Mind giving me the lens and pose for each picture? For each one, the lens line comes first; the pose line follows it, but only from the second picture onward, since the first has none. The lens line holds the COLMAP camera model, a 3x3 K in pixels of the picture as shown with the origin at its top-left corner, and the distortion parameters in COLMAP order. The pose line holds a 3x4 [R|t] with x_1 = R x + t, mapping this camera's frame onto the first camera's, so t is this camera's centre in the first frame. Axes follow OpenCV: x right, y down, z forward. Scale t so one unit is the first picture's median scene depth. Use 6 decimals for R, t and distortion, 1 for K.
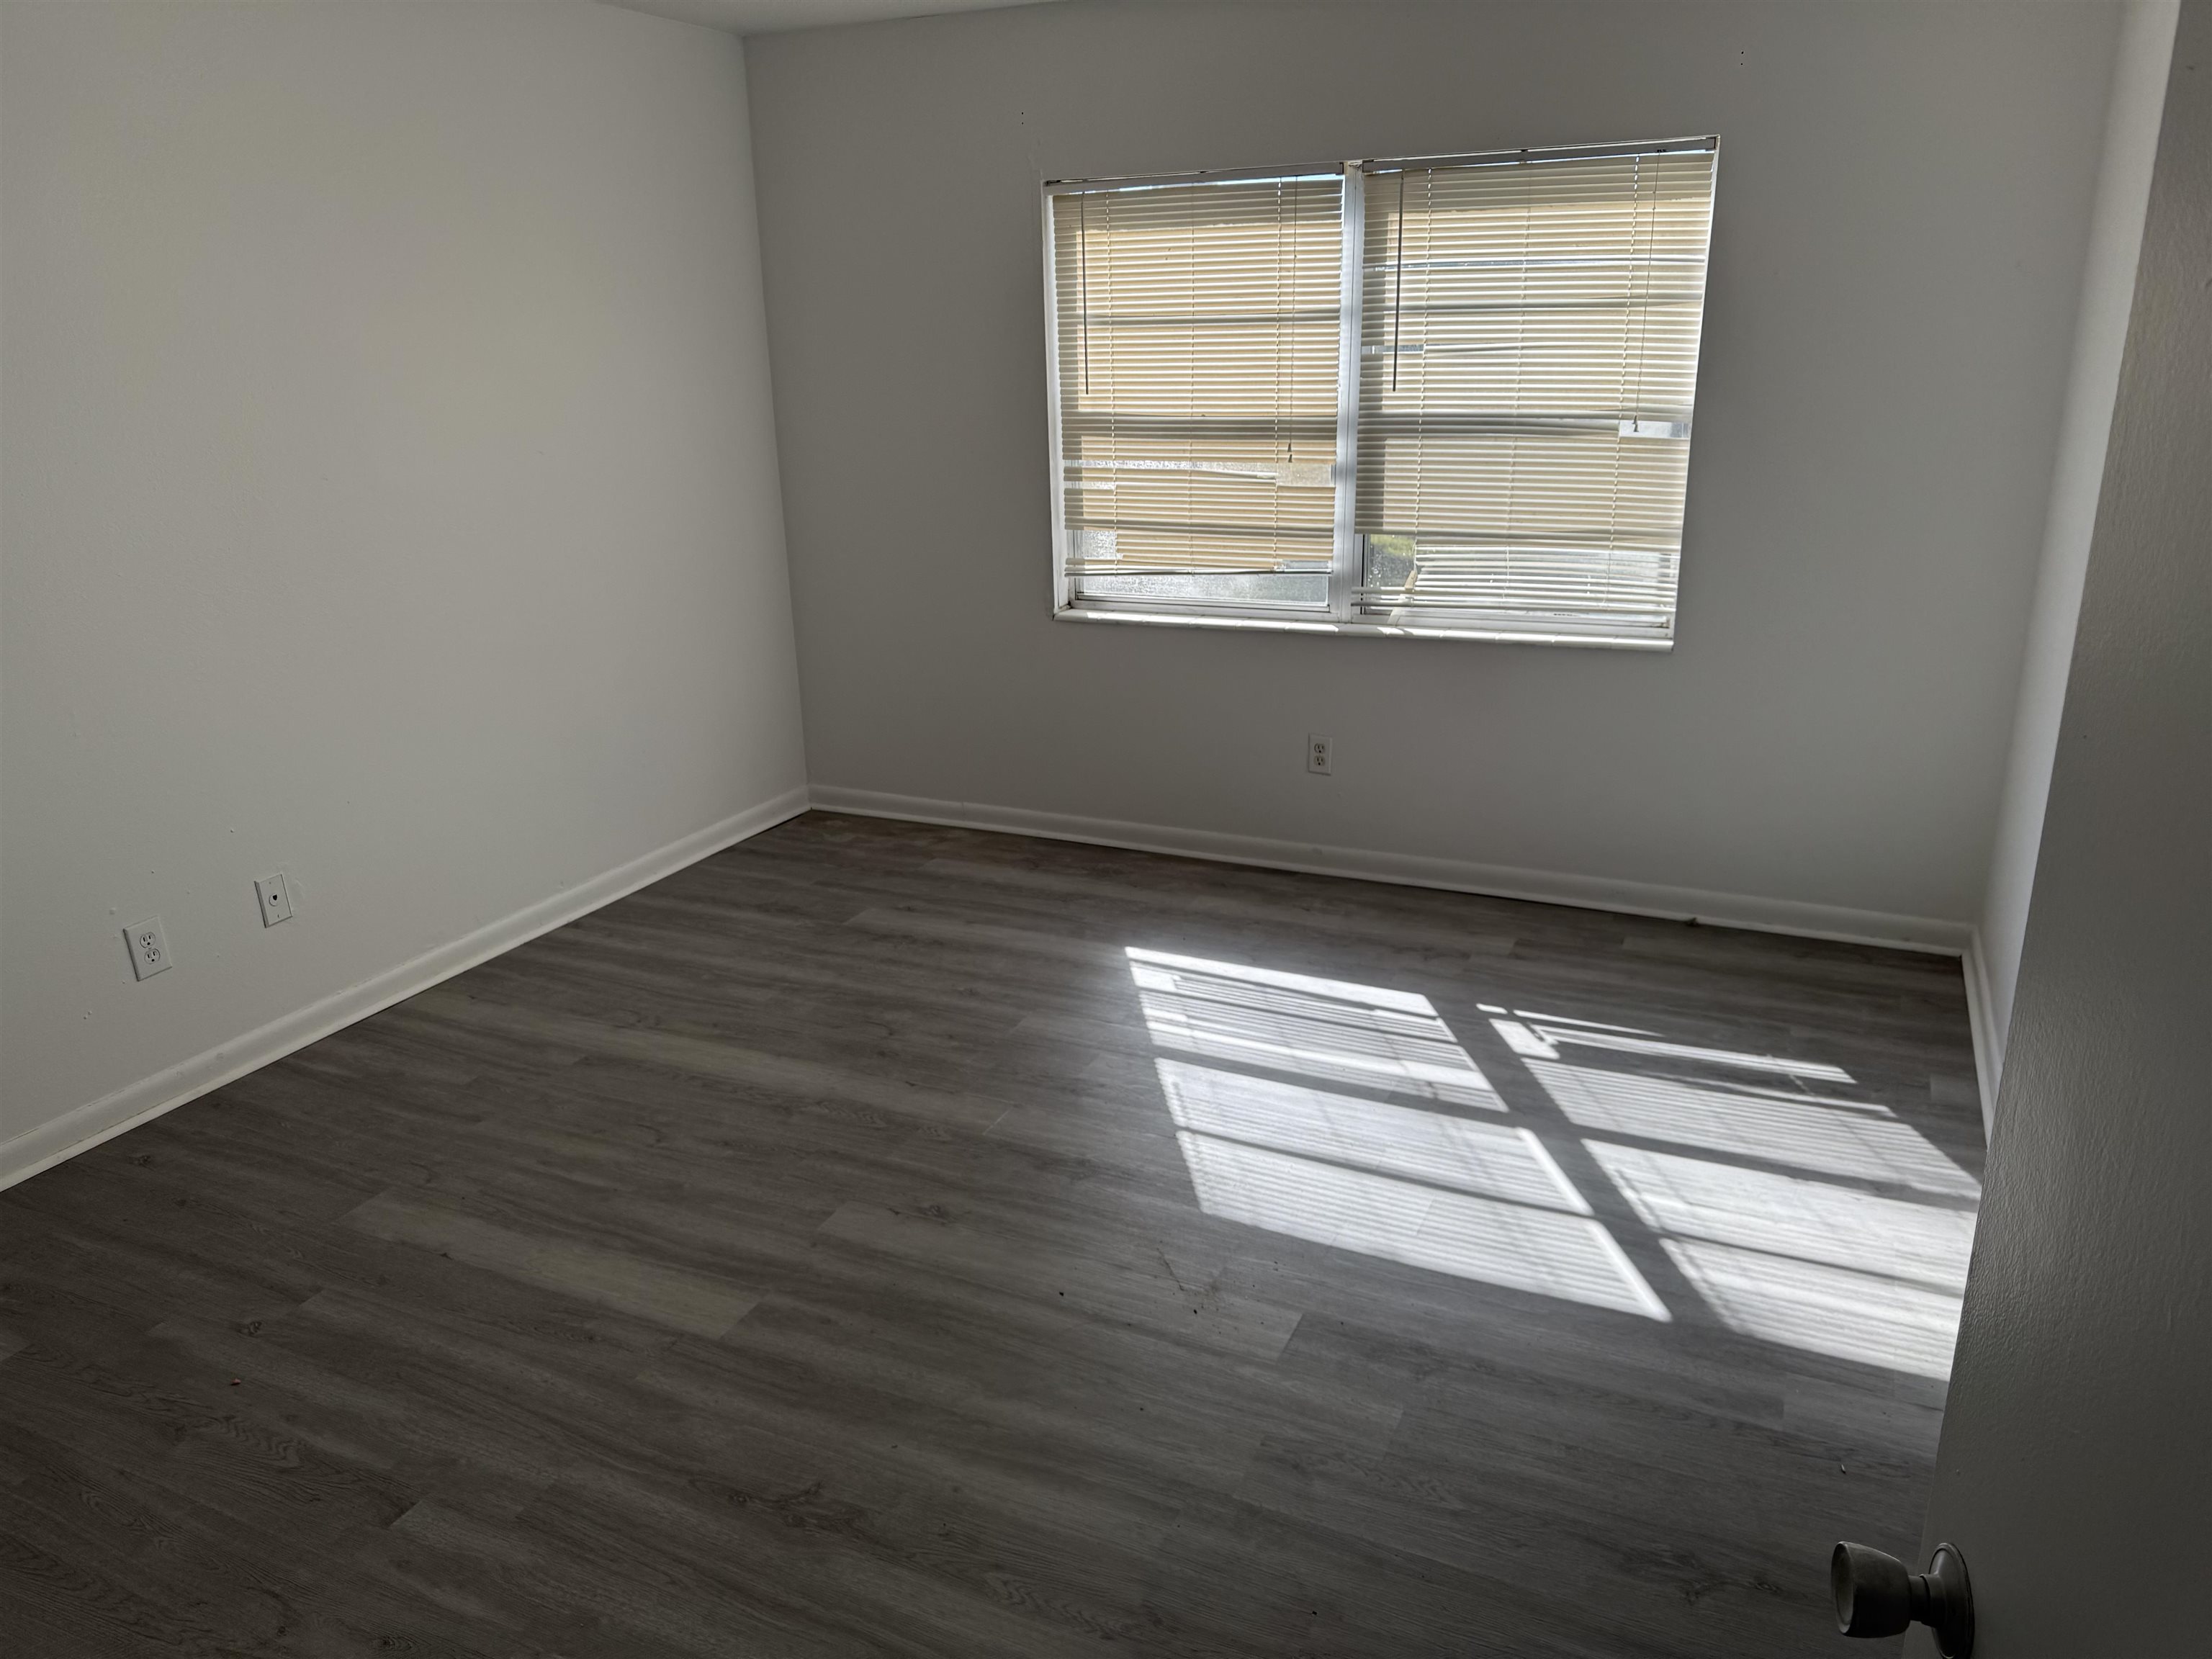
lens RADIAL K [[1554.8, 0, 1106.0], [0, 1554.8, 829.5], [0, 0, 1]] dist [0.005268, 0.005976]
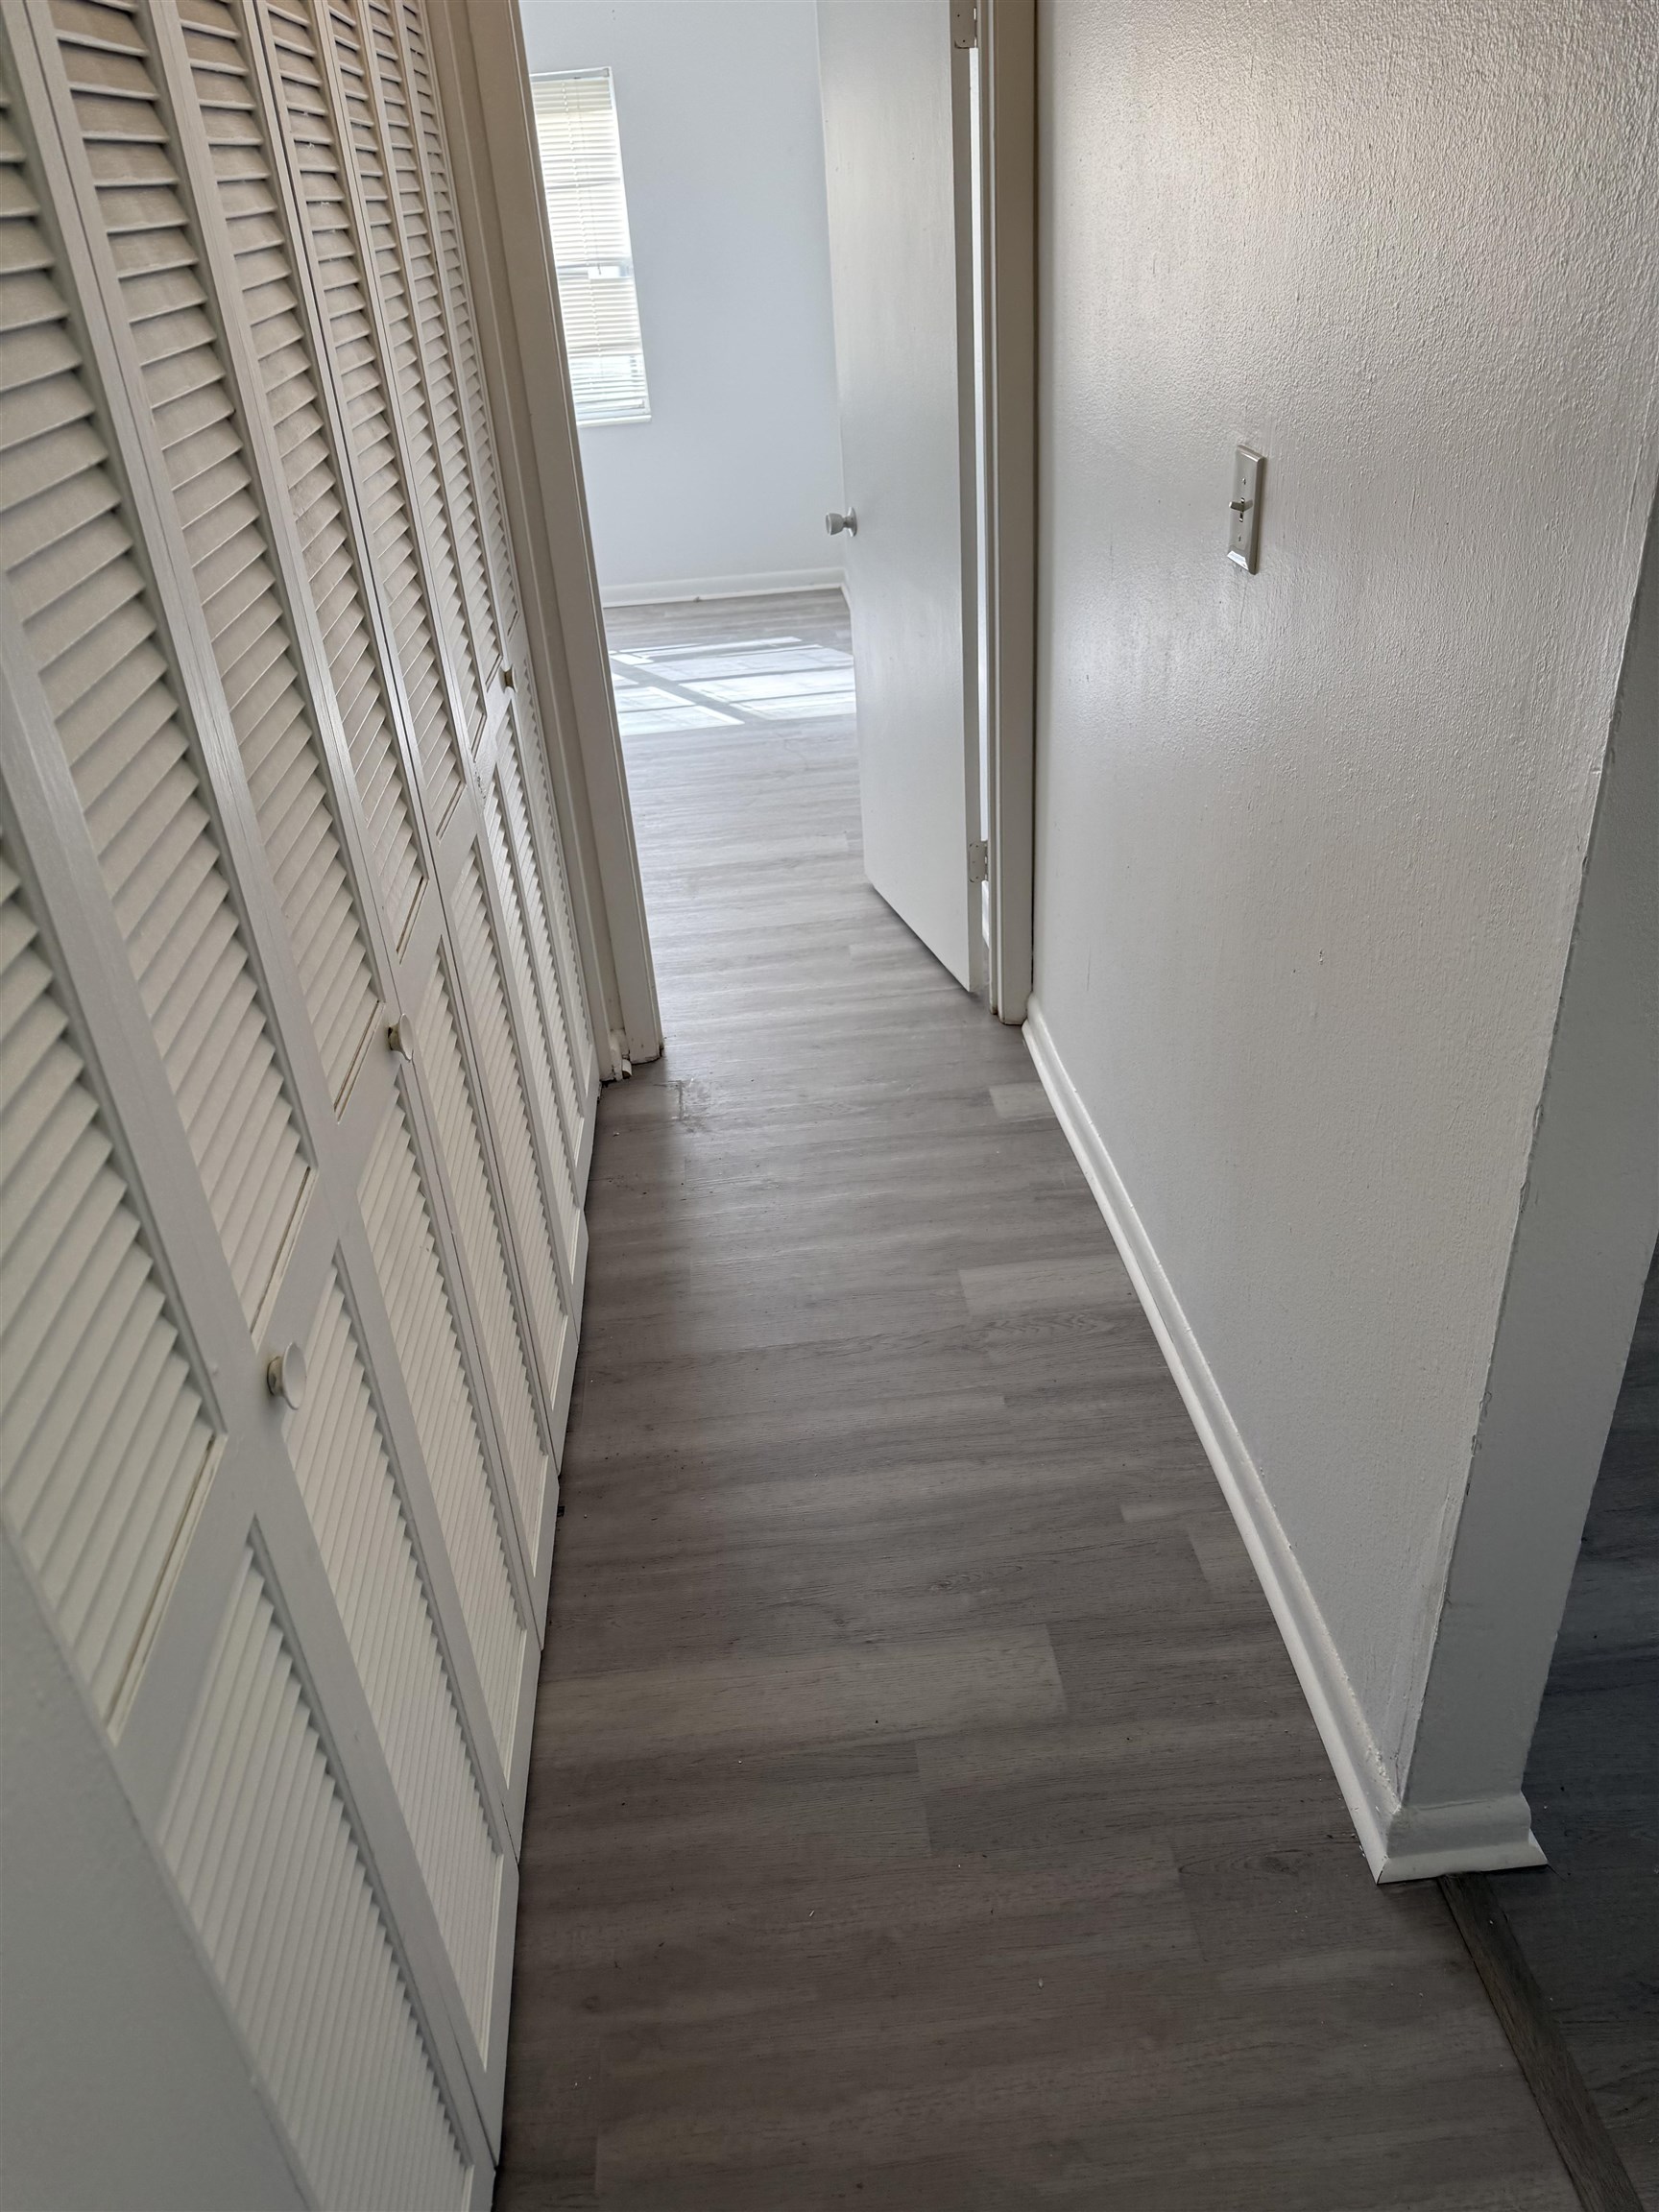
lens RADIAL K [[1554.8, 0, 829.5], [0, 1554.8, 1106.0], [0, 0, 1]] dist [0.005268, 0.005976]
pose [[0.866158, -0.286550, 0.409462, -0.422216], [0.197269, 0.948802, 0.246696, 0.245105], [-0.459189, -0.132903, 0.878340, -0.740135]]
